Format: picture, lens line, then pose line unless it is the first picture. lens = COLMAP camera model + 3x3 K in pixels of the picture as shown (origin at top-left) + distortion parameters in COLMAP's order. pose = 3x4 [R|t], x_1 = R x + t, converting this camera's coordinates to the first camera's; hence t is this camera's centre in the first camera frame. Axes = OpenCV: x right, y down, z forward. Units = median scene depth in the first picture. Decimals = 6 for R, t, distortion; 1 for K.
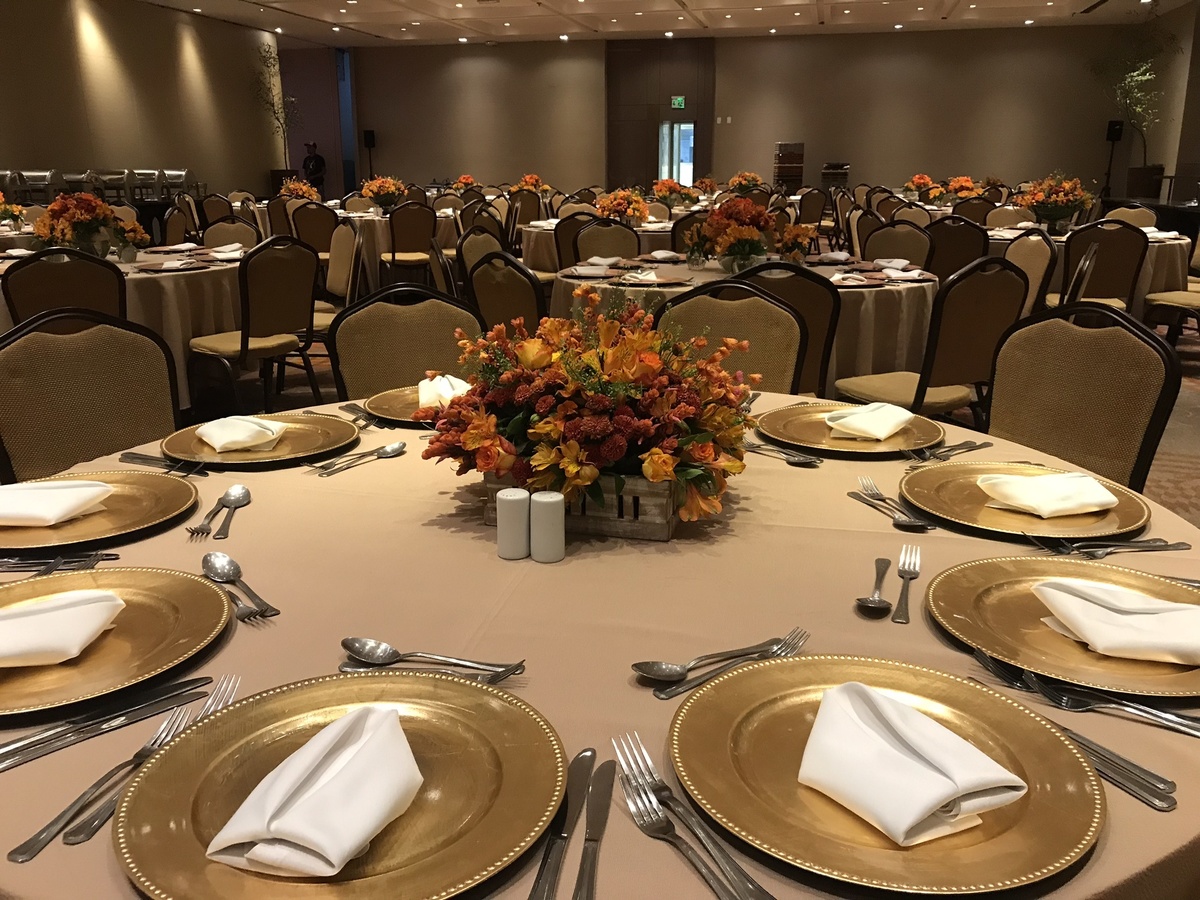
lens RADIAL K [[983.3, 0, 602.1], [0, 983.3, 446.8], [0, 0, 1]] dist [0.002457, -0.009245]
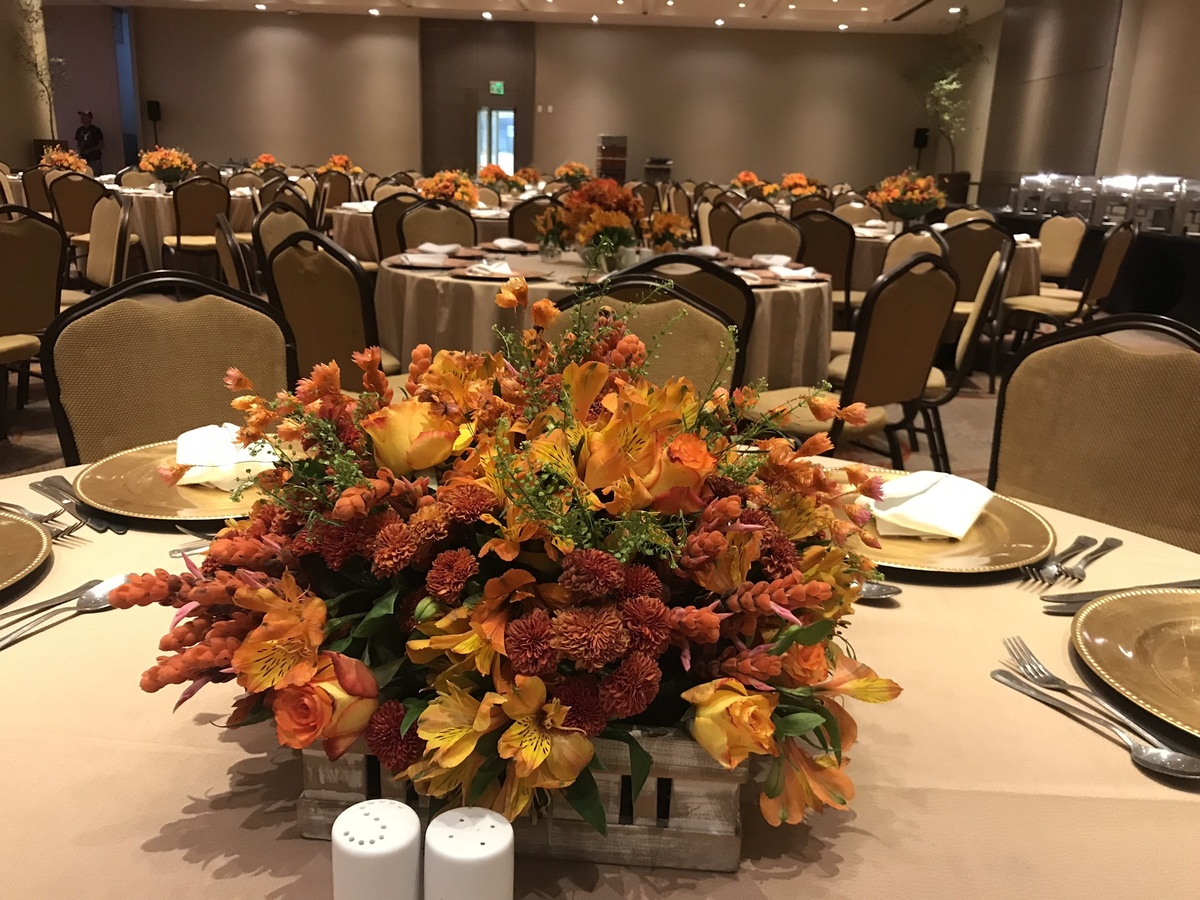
lens RADIAL K [[983.3, 0, 597.1], [0, 983.3, 449.8], [0, 0, 1]] dist [0.002457, -0.009245]
pose [[0.983334, -0.012594, 0.181370, -0.014957], [0.011060, 0.999894, 0.009463, -0.020328], [-0.181470, -0.007300, 0.983369, 0.123410]]
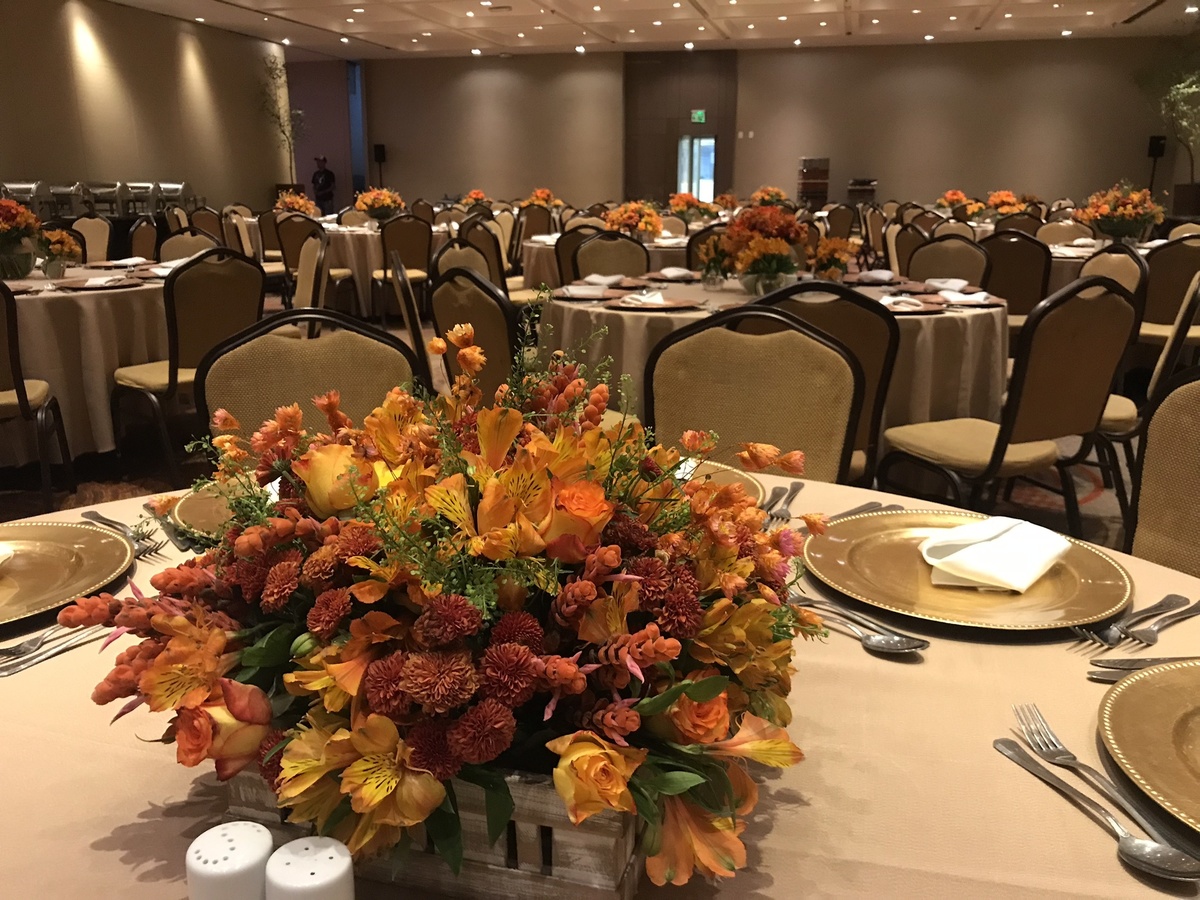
lens RADIAL K [[983.3, 0, 604.2], [0, 983.3, 450.1], [0, 0, 1]] dist [0.002457, -0.009245]
pose [[0.999813, 0.007813, -0.017675, 0.014069], [-0.008089, 0.999846, -0.015584, -0.022384], [0.017550, 0.015724, 0.999722, 0.120098]]
